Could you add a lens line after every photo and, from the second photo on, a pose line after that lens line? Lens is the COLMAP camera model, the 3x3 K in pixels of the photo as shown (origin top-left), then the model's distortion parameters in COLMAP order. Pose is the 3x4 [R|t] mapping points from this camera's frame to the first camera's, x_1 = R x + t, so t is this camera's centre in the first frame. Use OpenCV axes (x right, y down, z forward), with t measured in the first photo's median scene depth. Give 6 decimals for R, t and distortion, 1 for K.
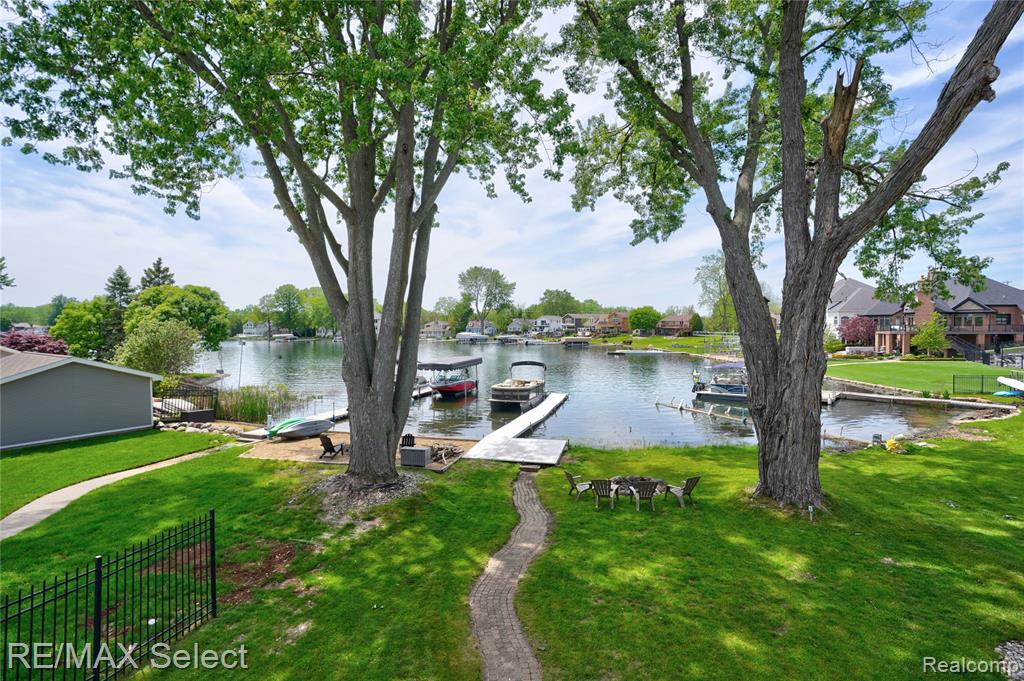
lens RADIAL K [[477.7, 0, 511.1], [0, 477.7, 334.4], [0, 0, 1]] dist [-0.076628, 0.031778]
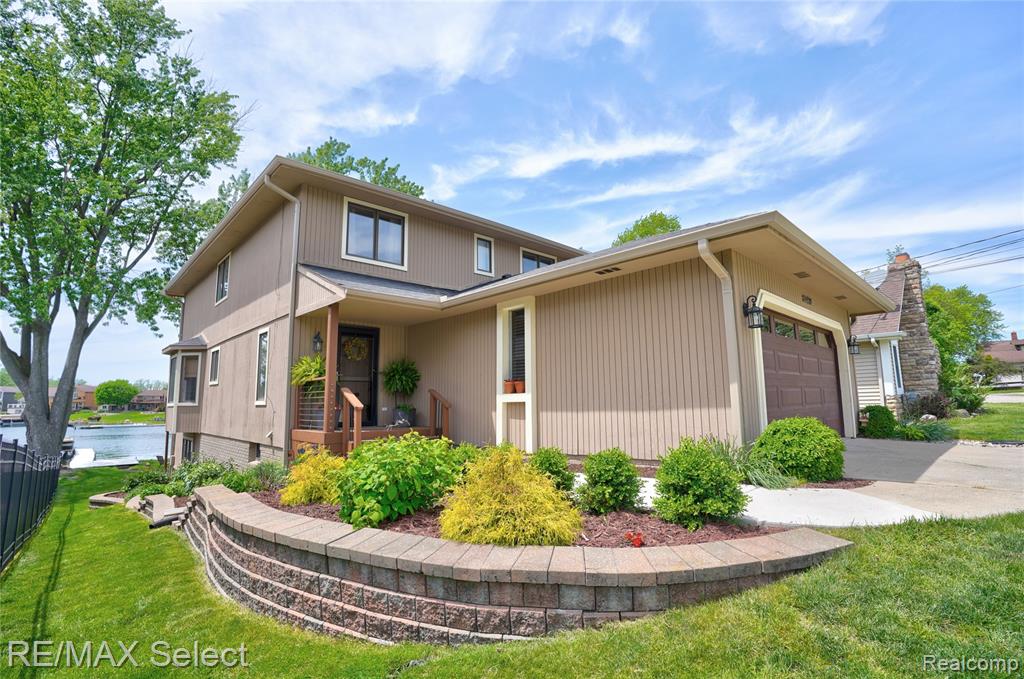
lens RADIAL K [[489.1, 0, 518.2], [0, 489.1, 335.3], [0, 0, 1]] dist [-0.080433, 0.034150]
pose [[0.527609, 0.109405, 0.842413, -0.365578], [0.027364, 0.988969, -0.145576, 0.042408], [-0.849046, 0.099859, 0.518795, -0.628852]]
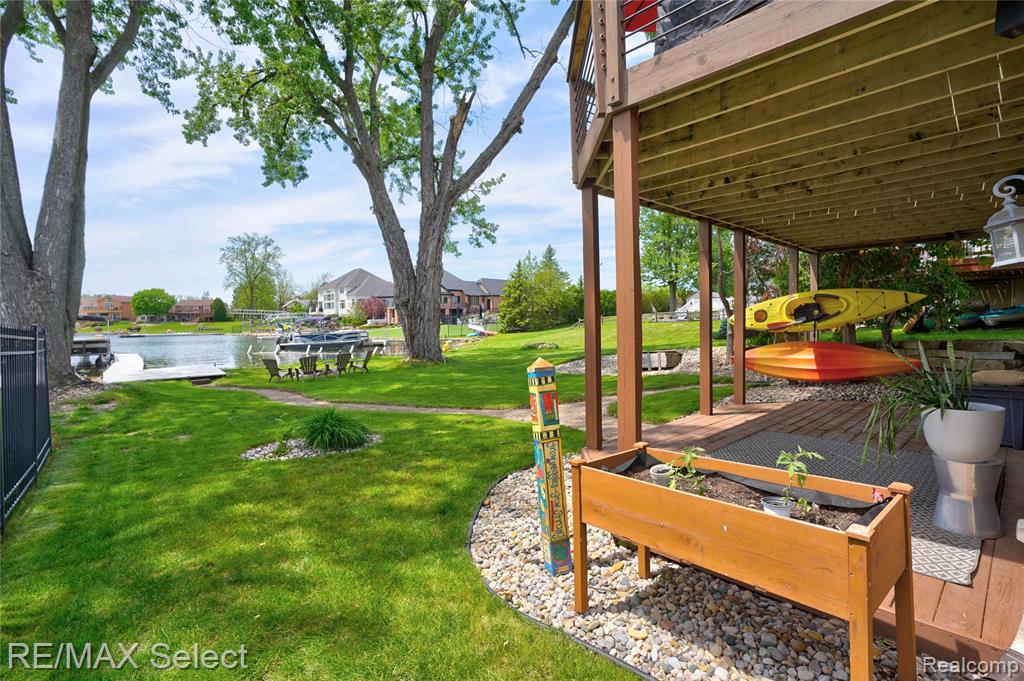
lens RADIAL K [[477.7, 0, 511.1], [0, 477.7, 334.4], [0, 0, 1]] dist [-0.076628, 0.031778]
pose [[0.562421, -0.032557, 0.826210, -0.197087], [0.024901, 0.999438, 0.022433, 0.089209], [-0.826476, 0.007956, 0.562916, -0.043525]]
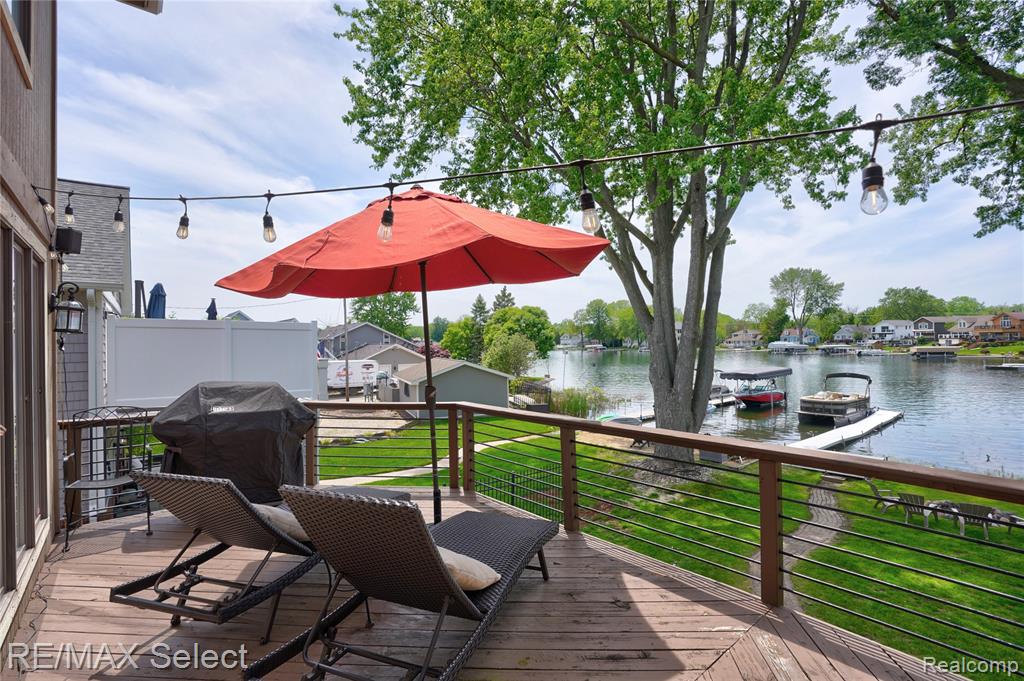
lens RADIAL K [[477.7, 0, 511.1], [0, 477.7, 334.4], [0, 0, 1]] dist [-0.076628, 0.031778]
pose [[0.813060, -0.017562, -0.581915, 0.028458], [0.005021, 0.999719, -0.023156, -0.000068], [0.582158, 0.015906, 0.812920, -0.086328]]
